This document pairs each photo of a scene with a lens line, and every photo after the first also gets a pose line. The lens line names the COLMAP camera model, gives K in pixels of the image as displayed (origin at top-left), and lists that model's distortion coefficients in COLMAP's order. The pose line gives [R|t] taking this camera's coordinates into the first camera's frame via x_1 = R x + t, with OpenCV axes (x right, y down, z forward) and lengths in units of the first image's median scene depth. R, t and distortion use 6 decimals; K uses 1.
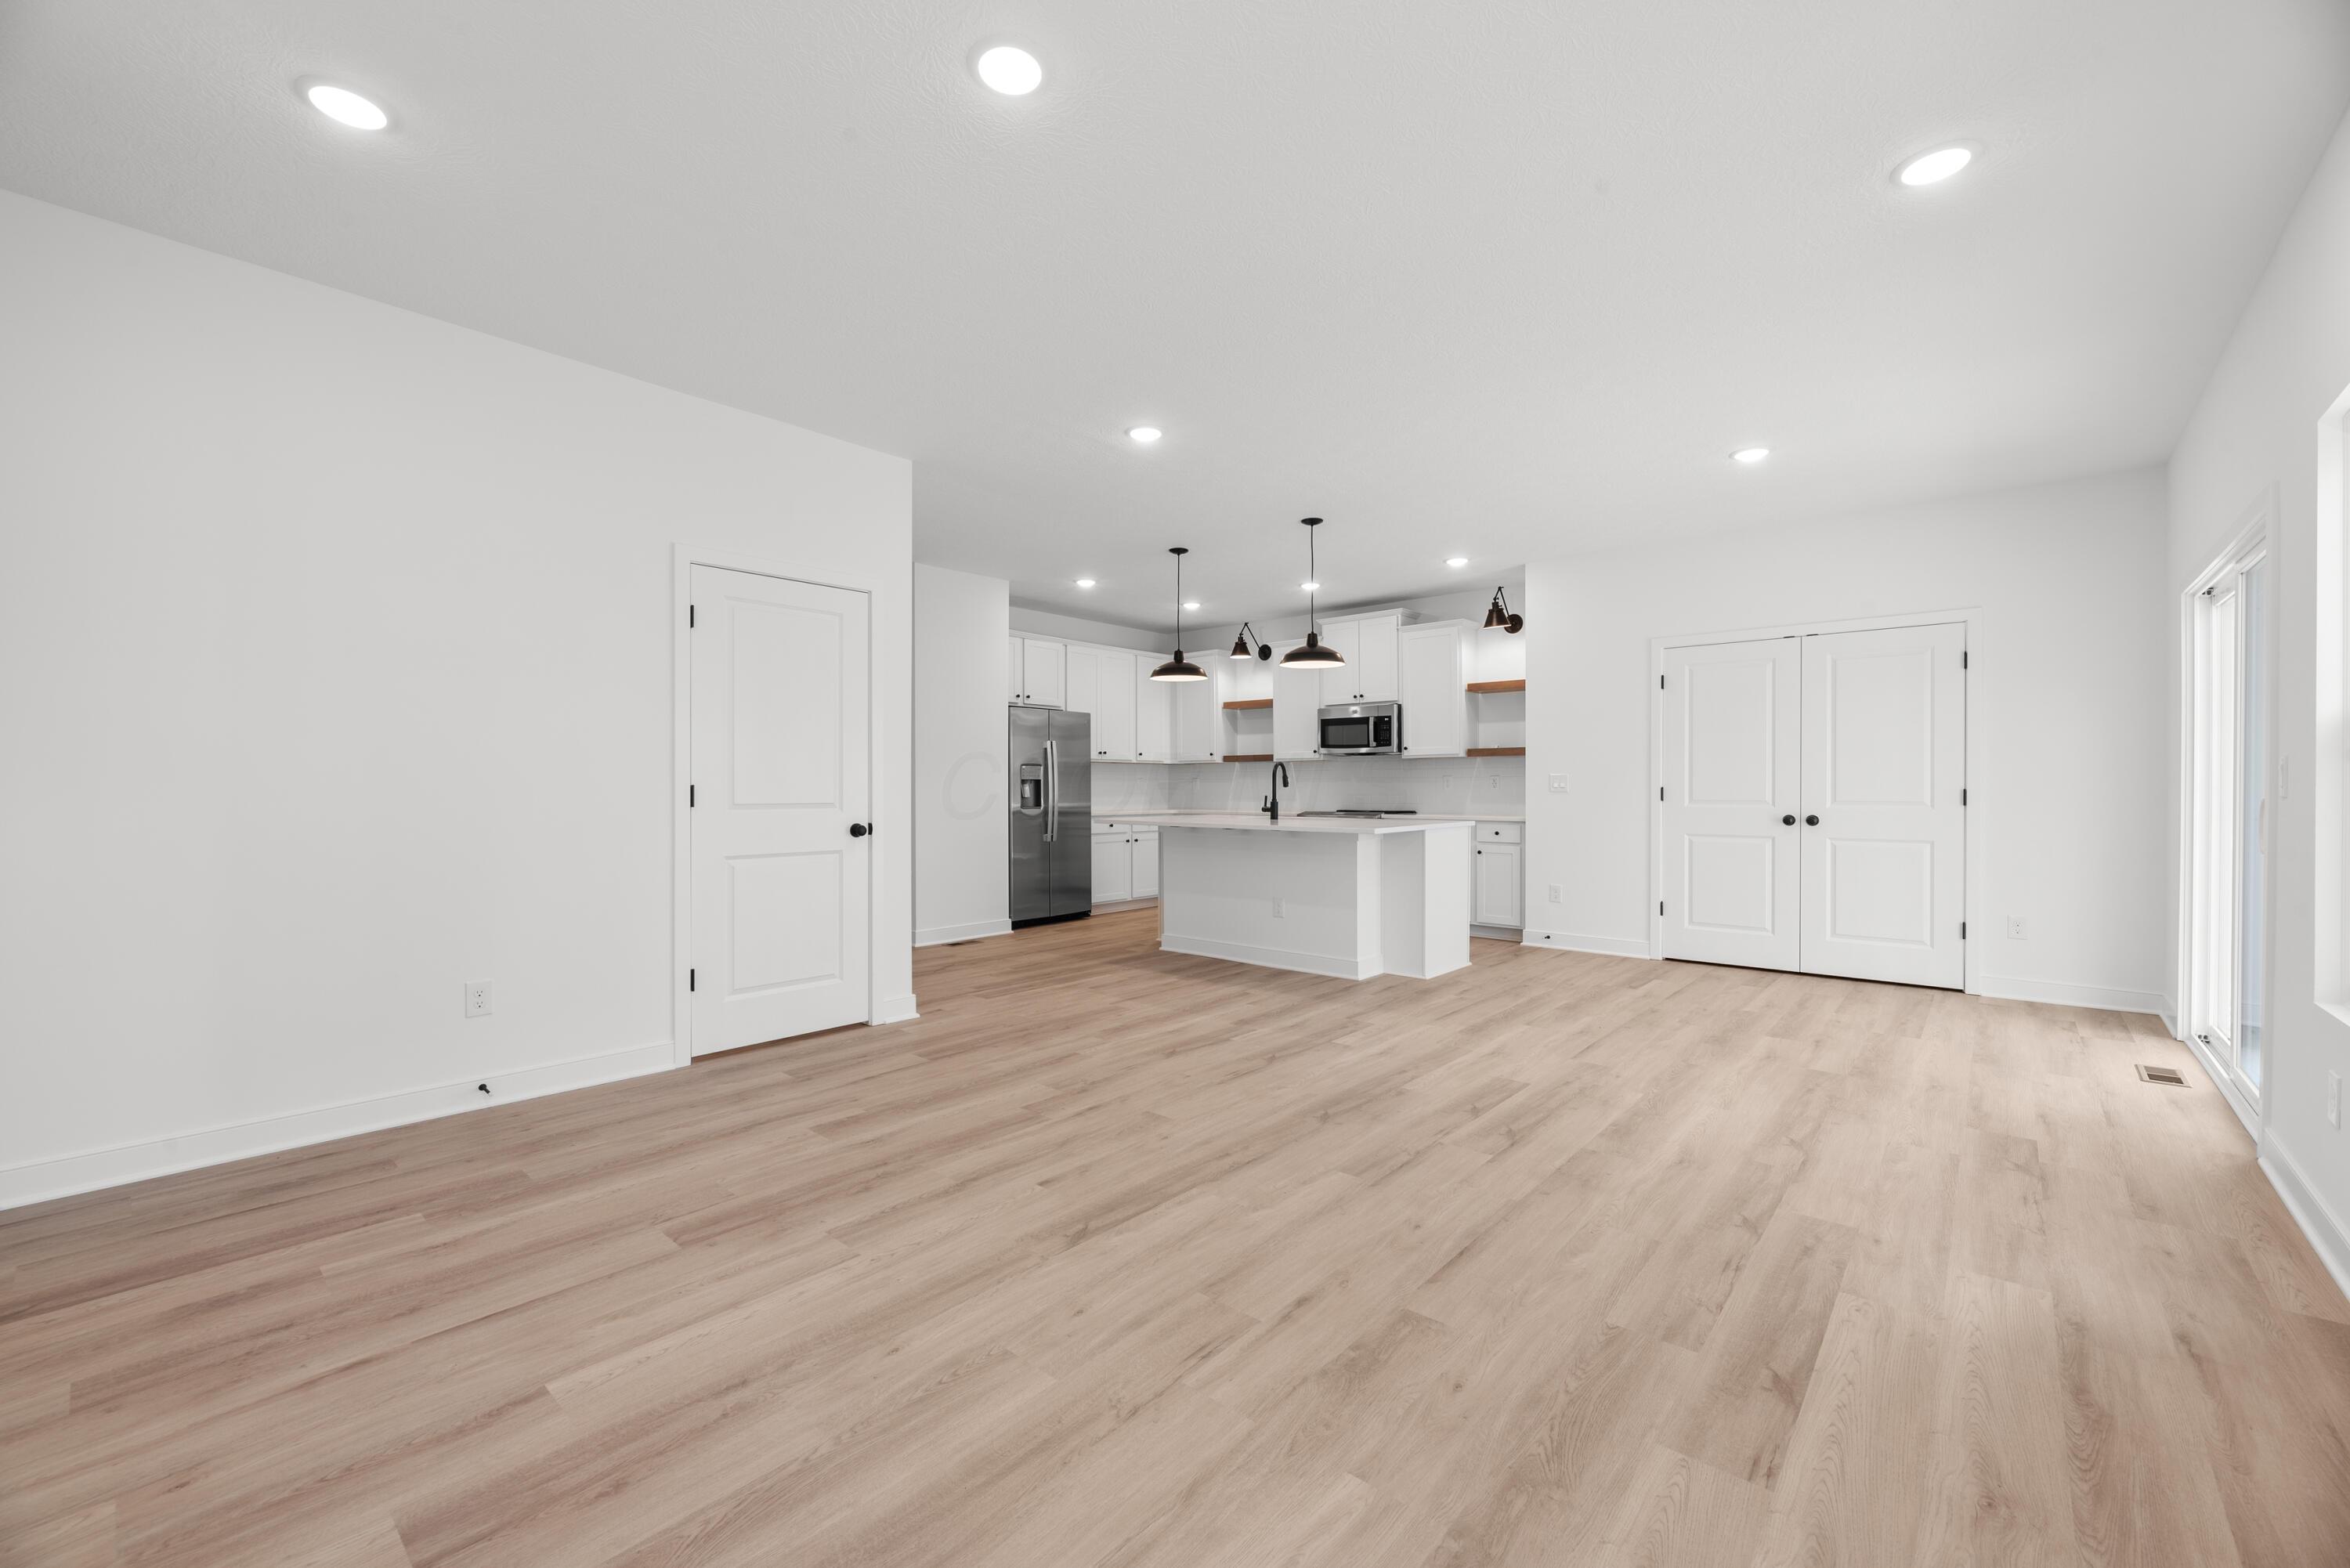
lens RADIAL K [[953.3, 0, 1166.3], [0, 953.3, 812.2], [0, 0, 1]] dist [-0.005895, 0.001360]
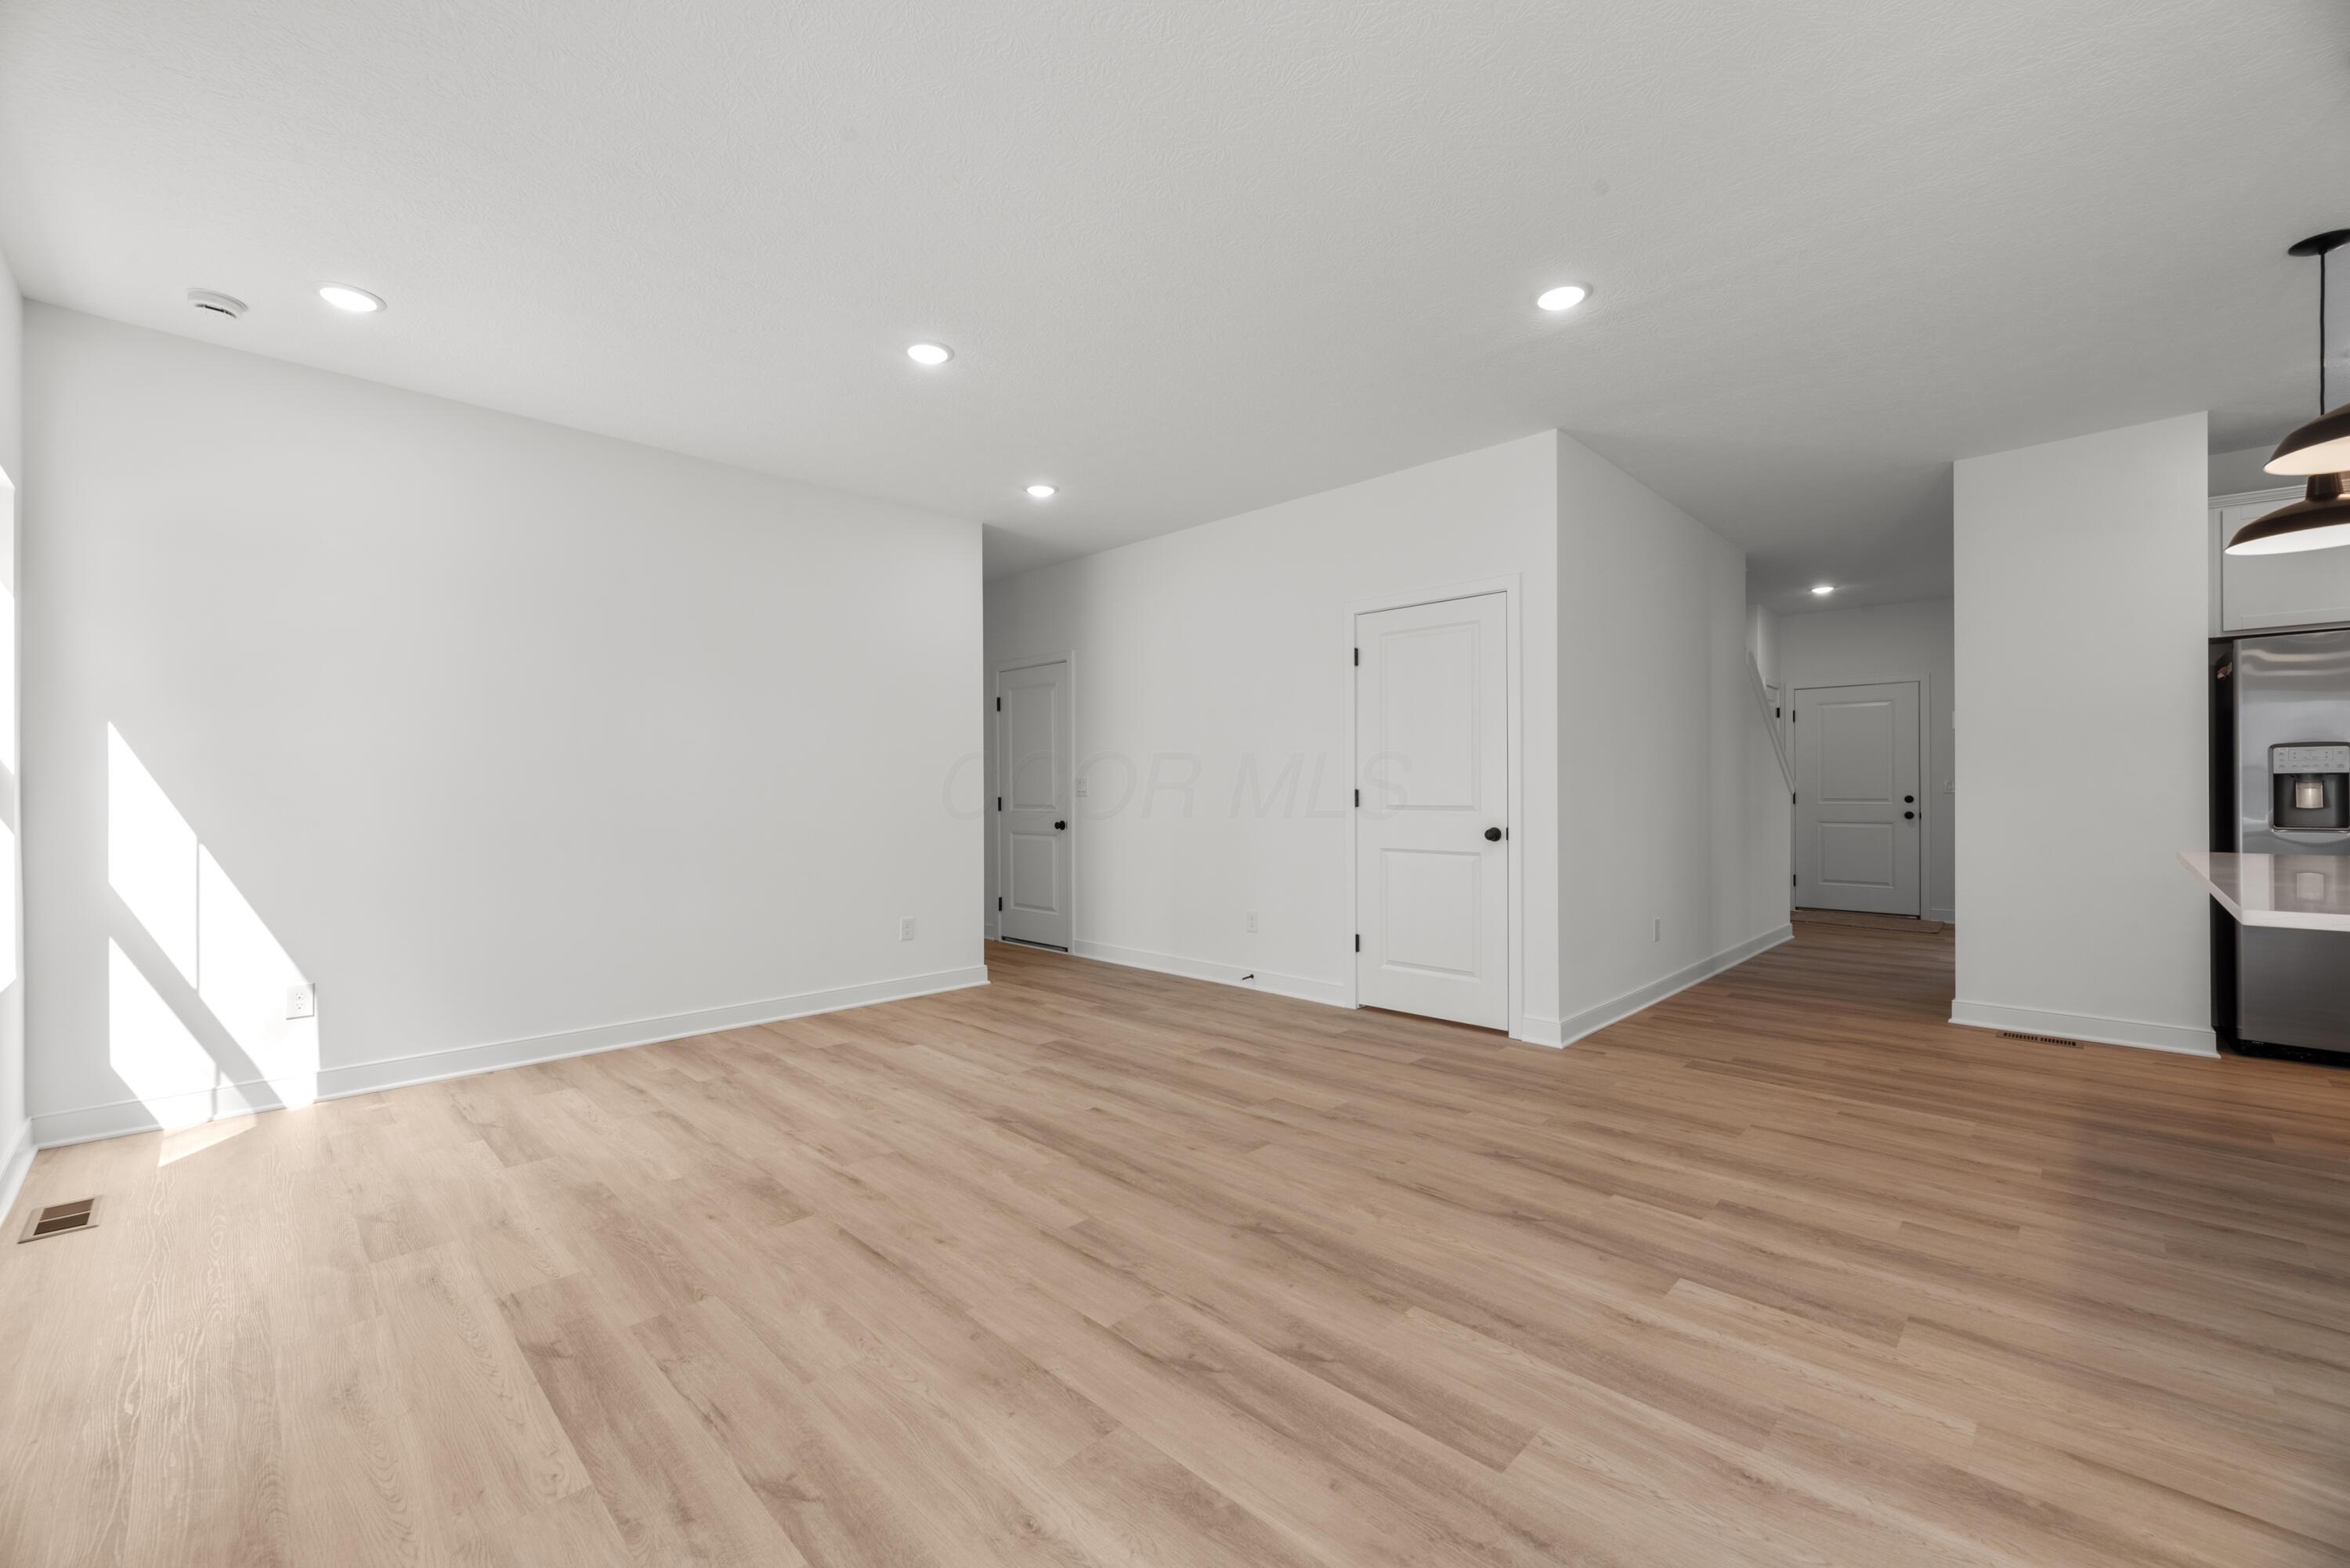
lens RADIAL K [[953.3, 0, 1180.8], [0, 953.3, 788.1], [0, 0, 1]] dist [-0.005895, 0.001360]
pose [[-0.058108, -0.000740, -0.998310, 0.820574], [-0.022823, 0.999739, 0.000587, -0.028070], [0.998049, 0.022819, -0.058110, 0.859275]]
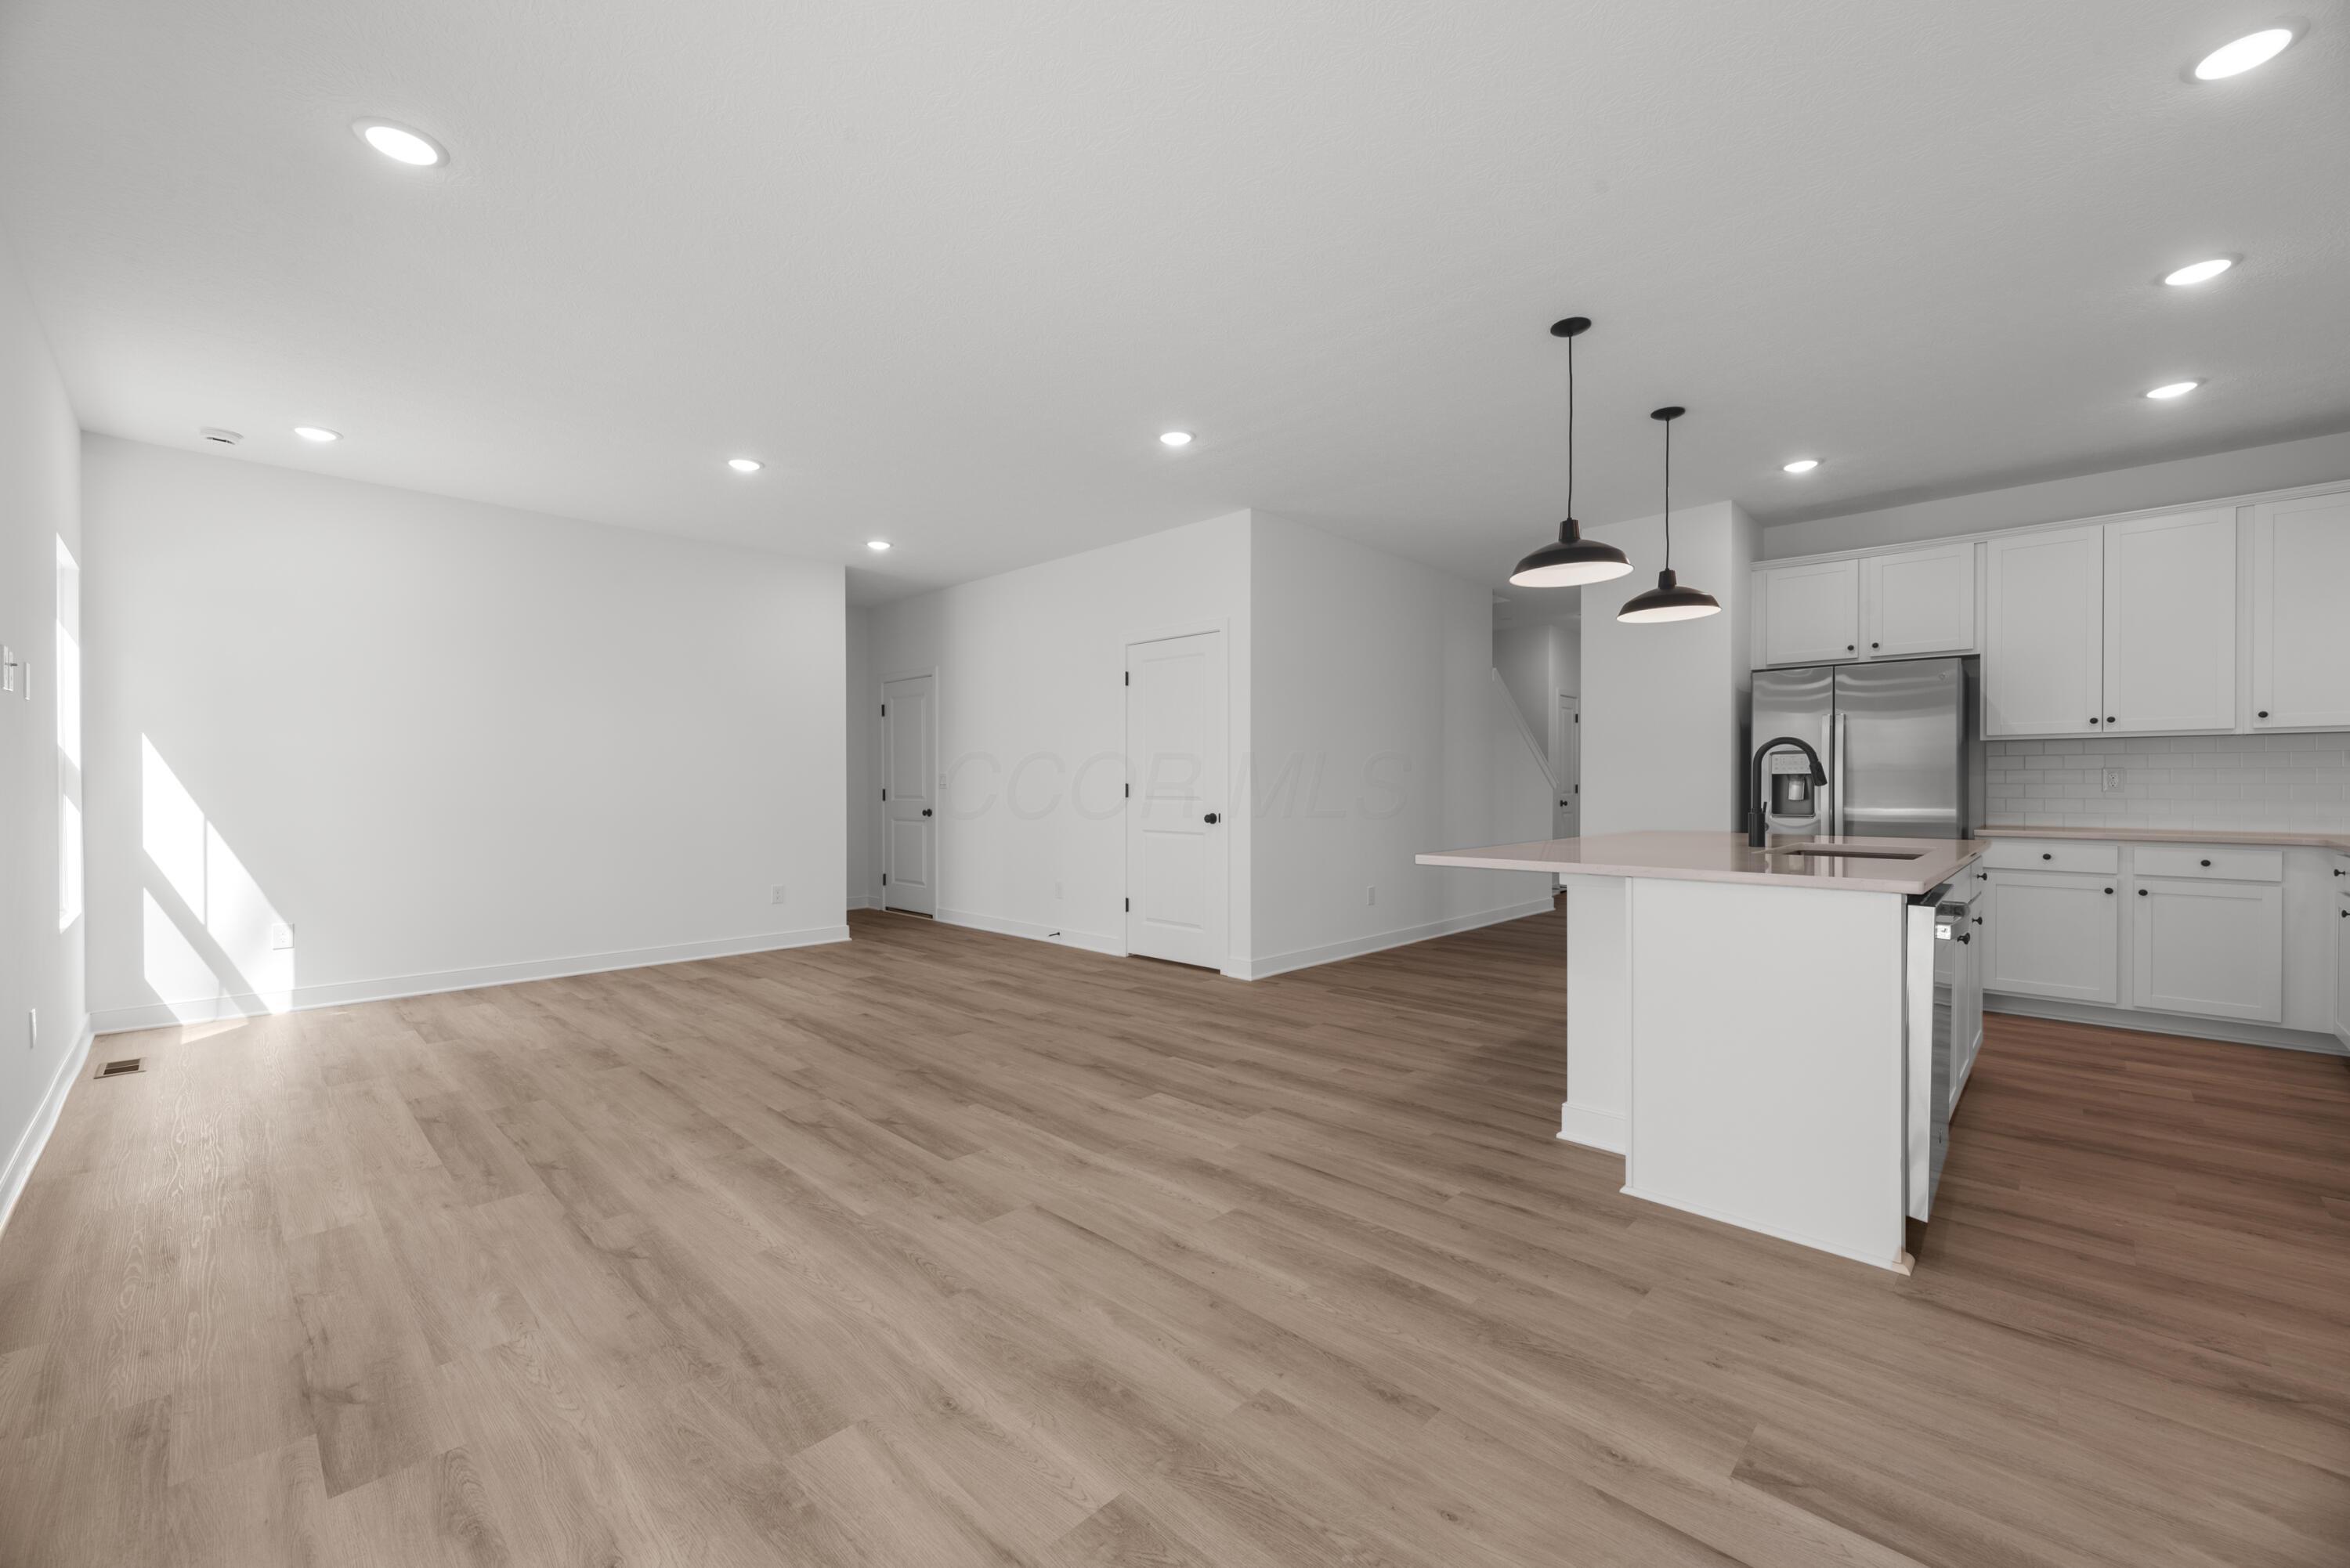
lens RADIAL K [[953.3, 0, 1191.8], [0, 953.3, 788.9], [0, 0, 1]] dist [-0.005895, 0.001360]
pose [[-0.045519, 0.006524, -0.998942, 1.154758], [-0.026691, 0.999614, 0.007745, -0.037653], [0.998607, 0.027015, -0.045327, 1.216082]]
